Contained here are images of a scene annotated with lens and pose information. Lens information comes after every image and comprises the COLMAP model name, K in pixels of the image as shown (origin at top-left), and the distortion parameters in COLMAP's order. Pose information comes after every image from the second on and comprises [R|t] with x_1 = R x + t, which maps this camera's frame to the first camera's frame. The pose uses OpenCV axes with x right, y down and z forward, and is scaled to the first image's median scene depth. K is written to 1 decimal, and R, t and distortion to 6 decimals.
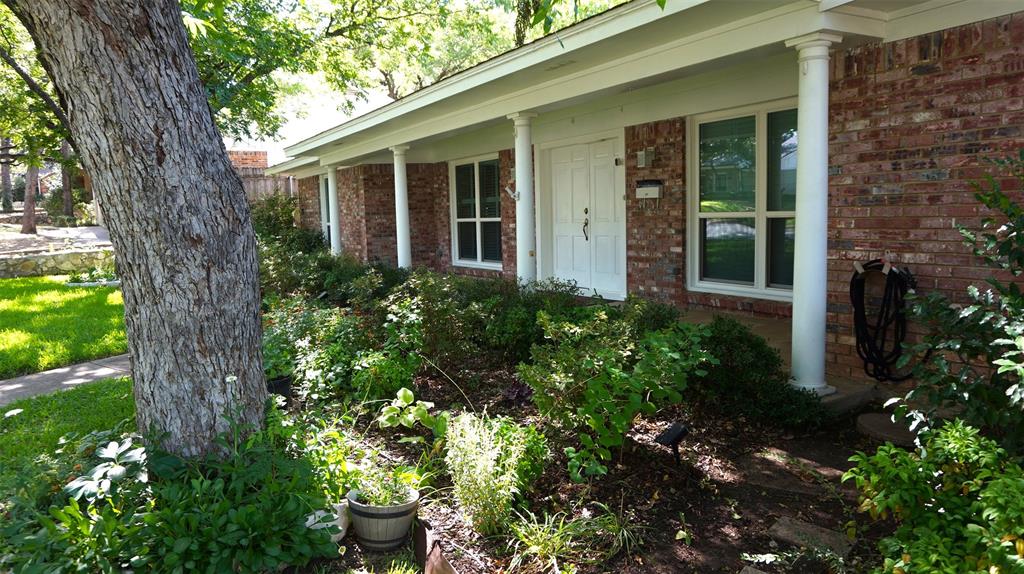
lens RADIAL K [[701.3, 0, 512.0], [0, 701.3, 287.0], [0, 0, 1]] dist [0.000367, 0.001296]
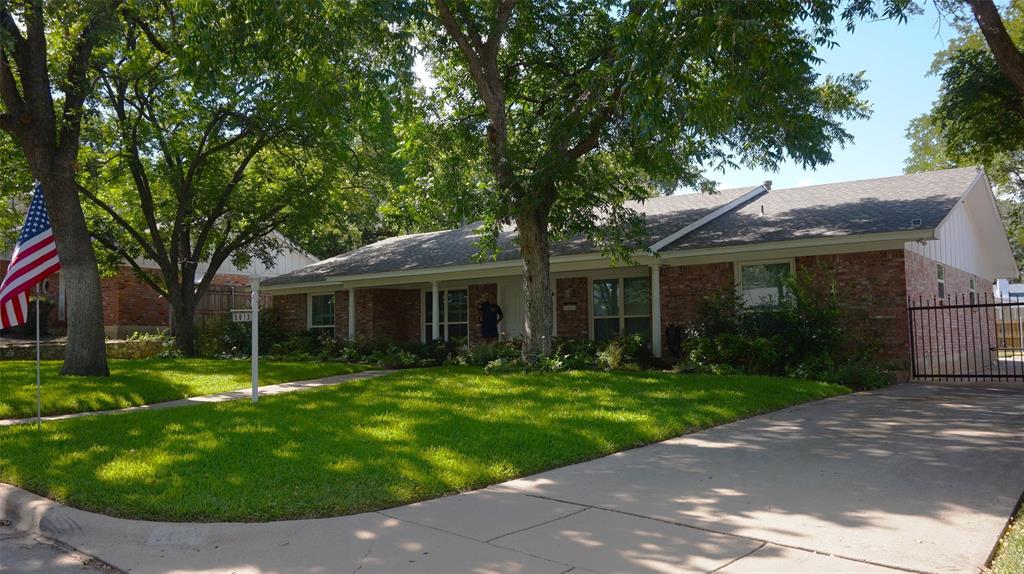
lens RADIAL K [[701.3, 0, 512.0], [0, 701.3, 287.0], [0, 0, 1]] dist [0.000367, 0.001296]
pose [[0.943758, 0.047295, 0.327237, -0.767127], [0.013811, 0.983214, -0.181932, 0.221513], [-0.330349, 0.176219, 0.927263, -1.118064]]
